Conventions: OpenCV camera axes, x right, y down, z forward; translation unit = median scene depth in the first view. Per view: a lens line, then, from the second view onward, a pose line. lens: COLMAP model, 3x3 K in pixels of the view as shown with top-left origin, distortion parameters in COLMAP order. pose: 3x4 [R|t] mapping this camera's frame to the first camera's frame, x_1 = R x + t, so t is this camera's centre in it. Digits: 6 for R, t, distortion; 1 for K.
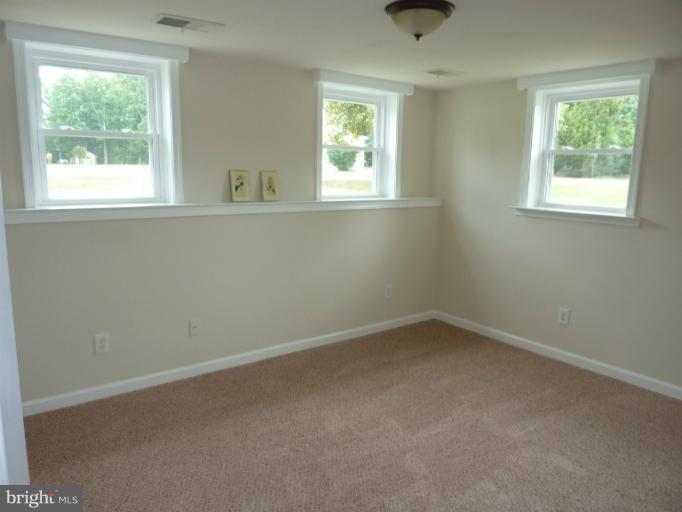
lens RADIAL K [[504.7, 0, 341.0], [0, 504.7, 256.0], [0, 0, 1]] dist [0.063983, -0.000349]
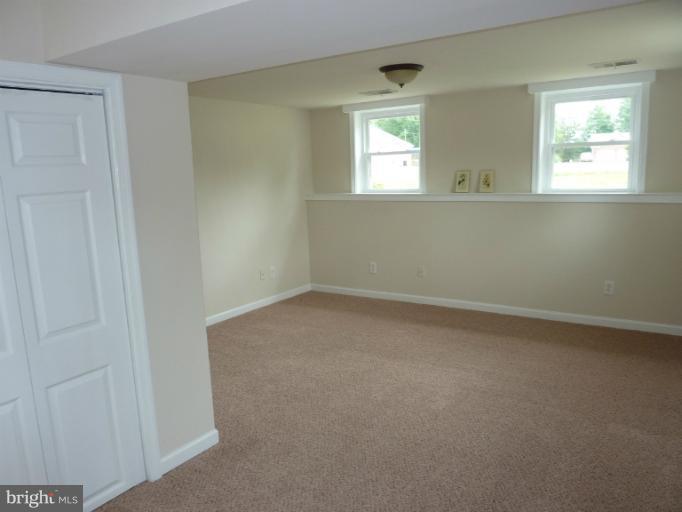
lens RADIAL K [[508.7, 0, 341.0], [0, 508.7, 256.0], [0, 0, 1]] dist [-0.025874, -0.006906]
pose [[0.322985, 0.127238, -0.937812, 1.032417], [-0.118316, 0.988576, 0.093377, -0.024923], [0.938979, 0.080799, 0.334349, 0.224872]]
